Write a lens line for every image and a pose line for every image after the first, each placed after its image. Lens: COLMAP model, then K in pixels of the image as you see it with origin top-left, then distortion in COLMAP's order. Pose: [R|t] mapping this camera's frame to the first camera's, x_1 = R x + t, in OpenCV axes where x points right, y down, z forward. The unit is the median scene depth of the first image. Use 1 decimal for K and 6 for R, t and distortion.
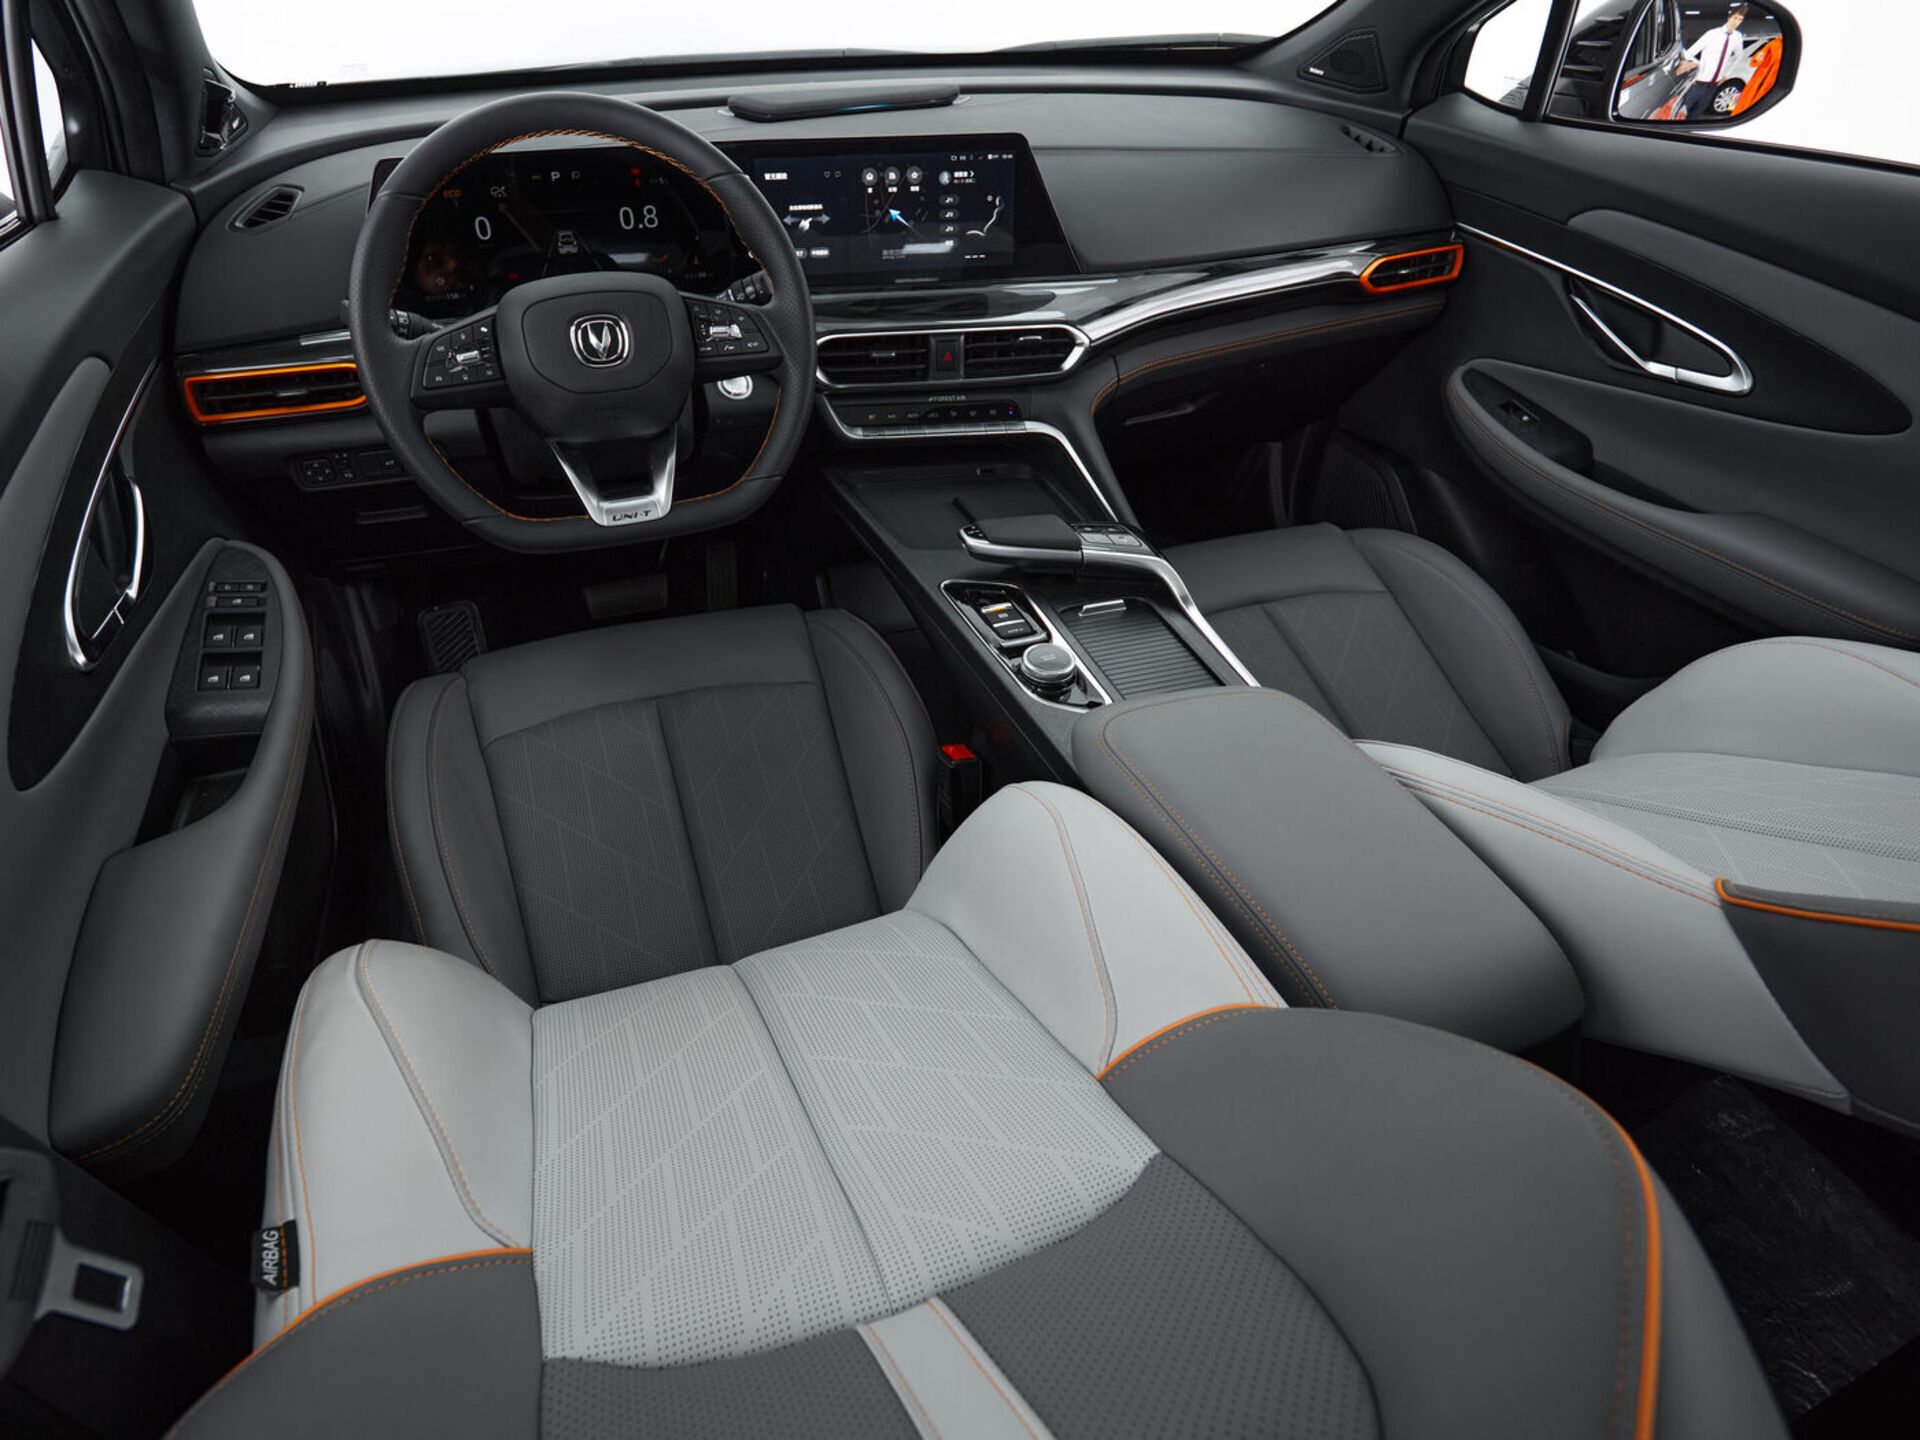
lens RADIAL K [[1057.5, 0, 875.1], [0, 1057.5, 720.0], [0, 0, 1]] dist [-0.001020, -0.001531]
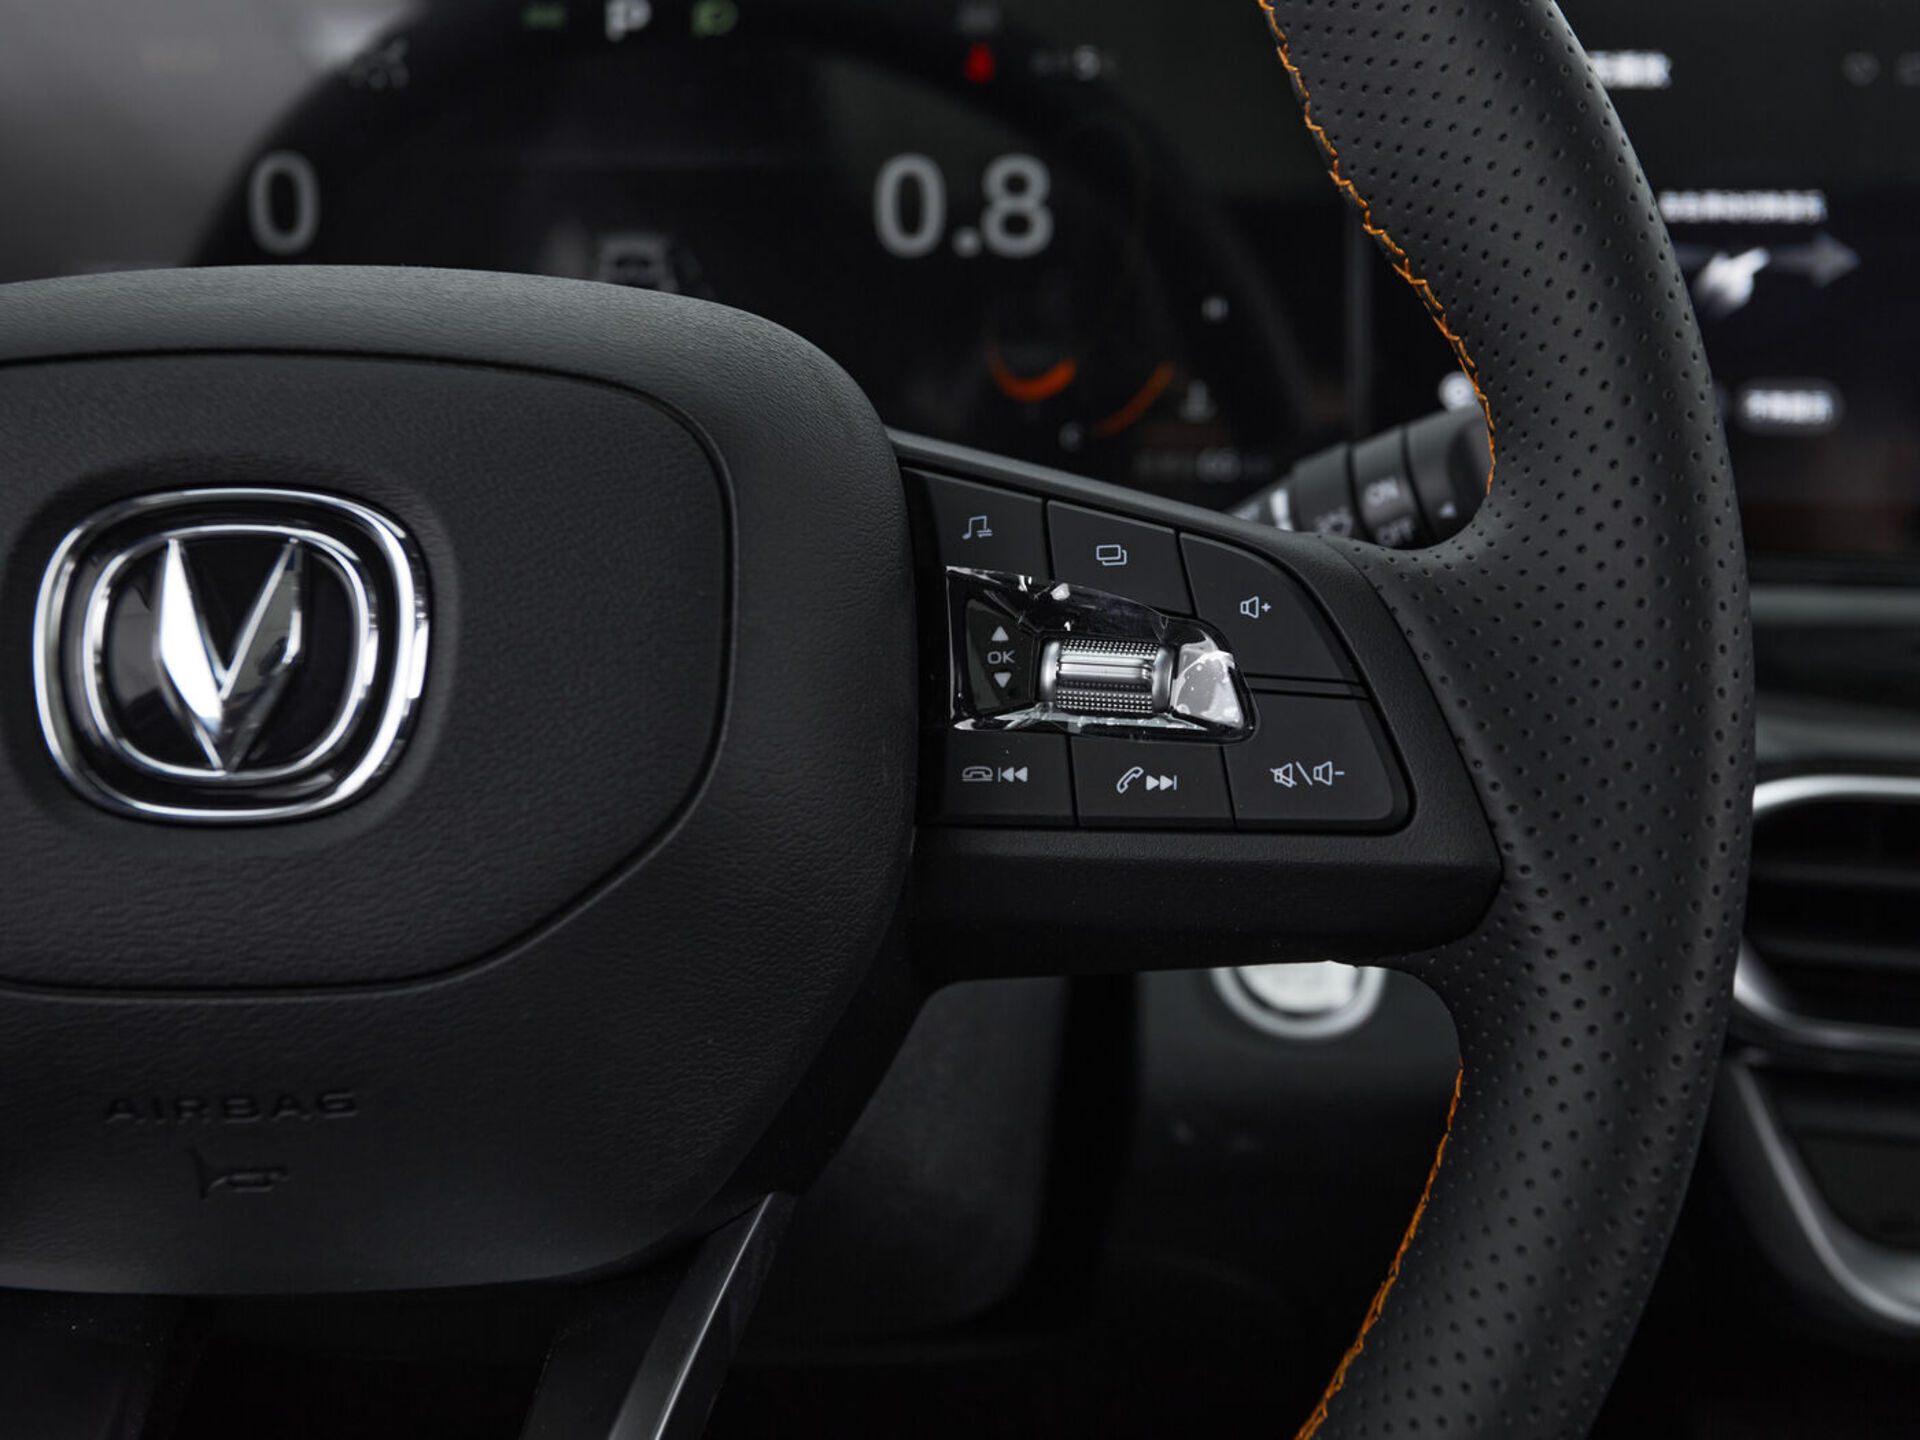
lens RADIAL K [[2415.9, 0, 1102.0], [0, 2415.9, 690.8], [0, 0, 1]] dist [0.018896, 0.055786]
pose [[0.952411, 0.079952, -0.294145, -0.036534], [-0.184471, 0.919395, -0.347395, -0.201525], [0.242661, 0.385124, 0.890391, 0.568994]]
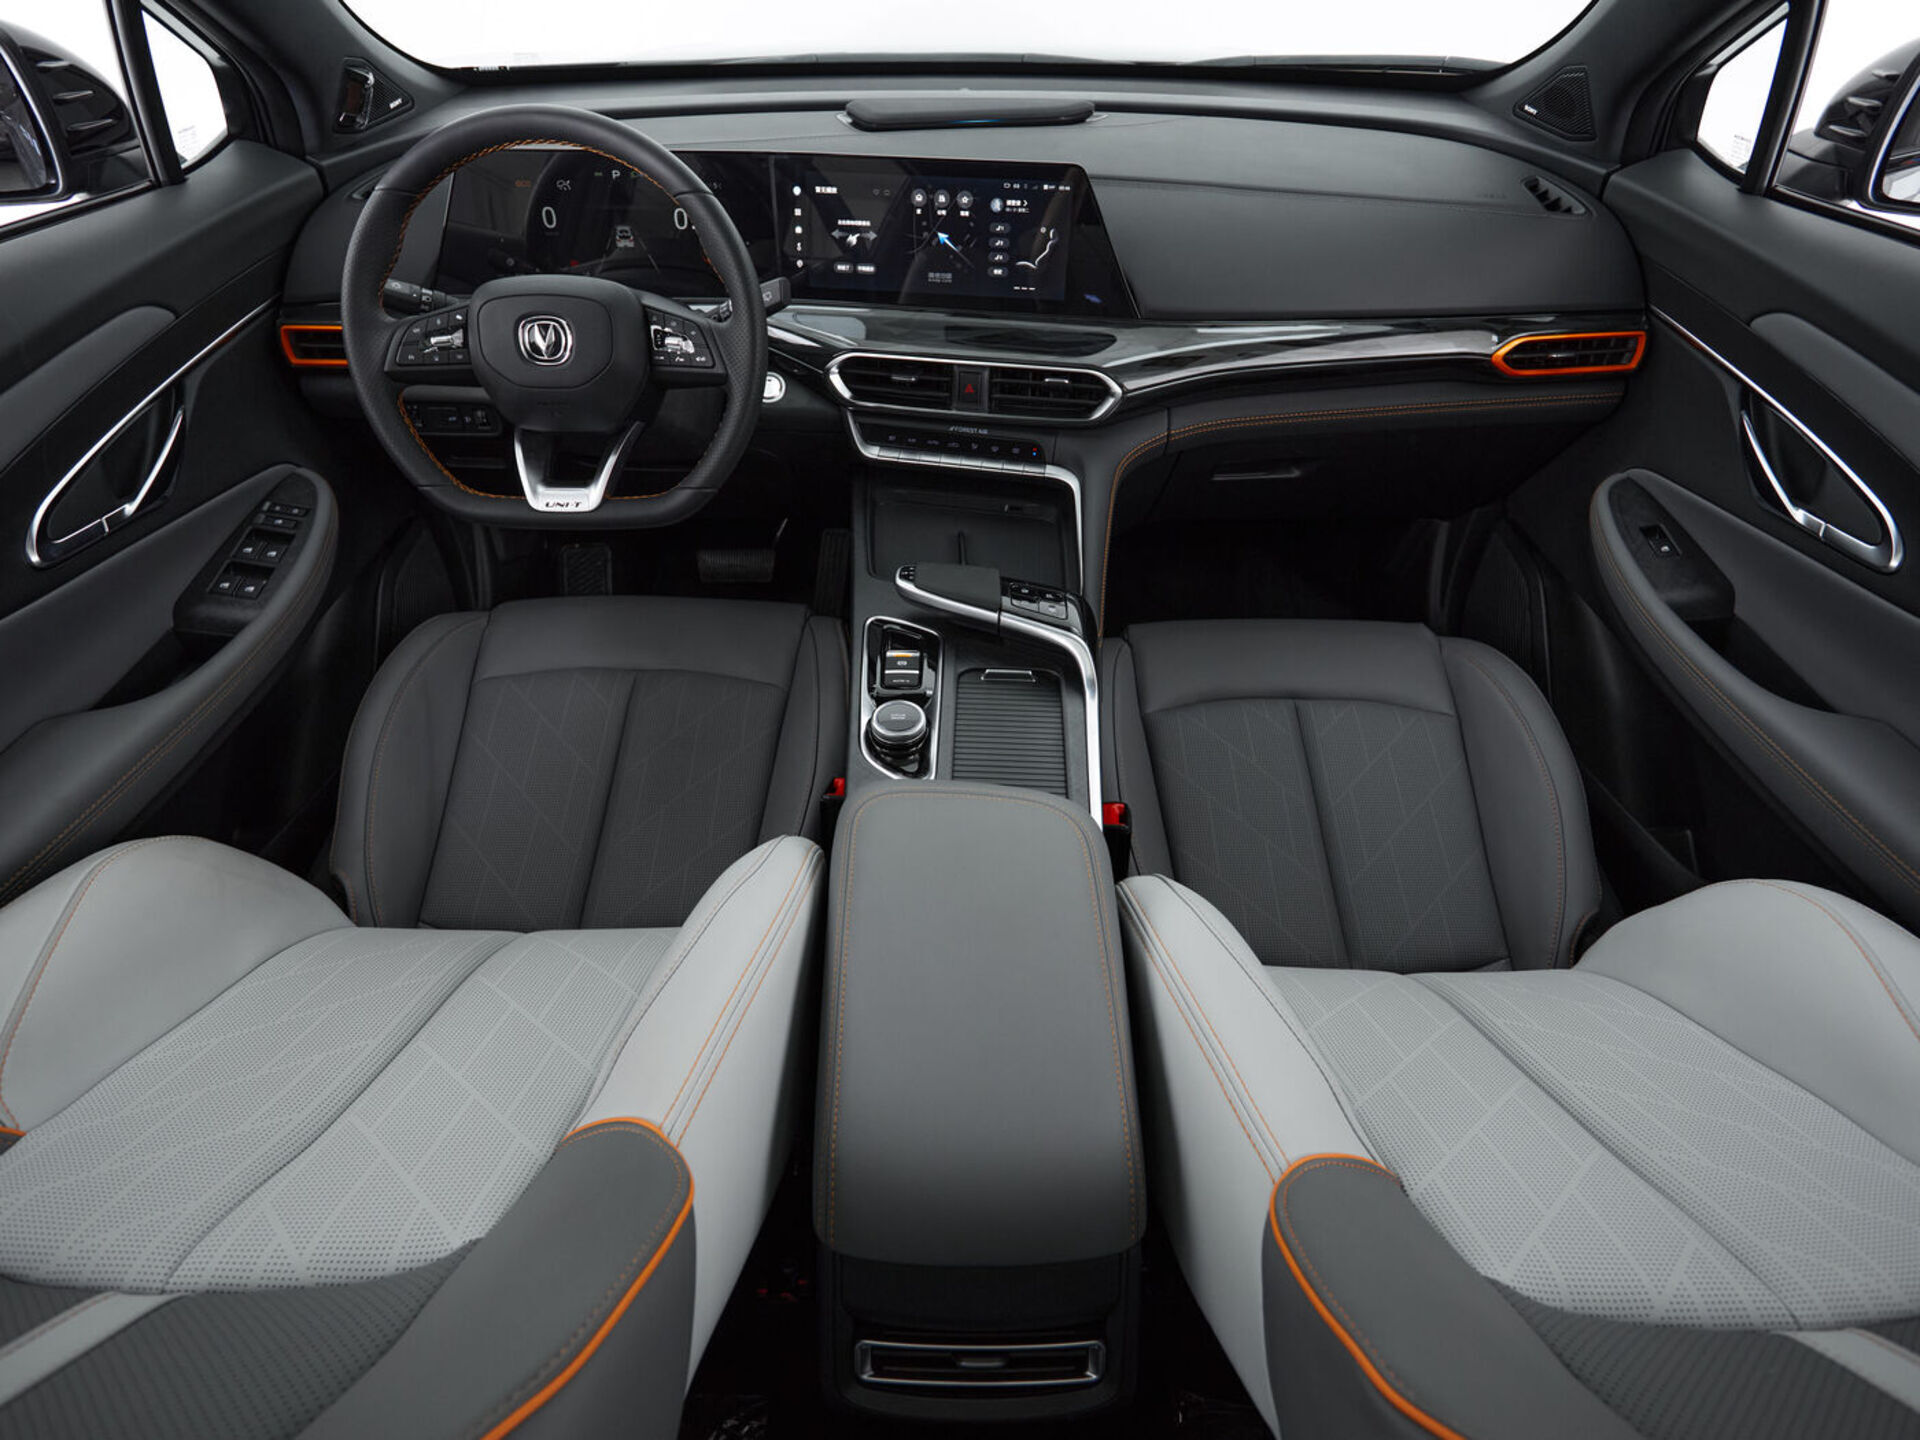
lens RADIAL K [[1035.8, 0, 960.0], [0, 1035.8, 720.0], [0, 0, 1]] dist [0.000809, -0.002124]
pose [[0.943991, 0.213432, -0.251651, 0.375289], [-0.204567, 0.976938, 0.061197, -0.102879], [0.258909, -0.006290, 0.965881, 0.070504]]
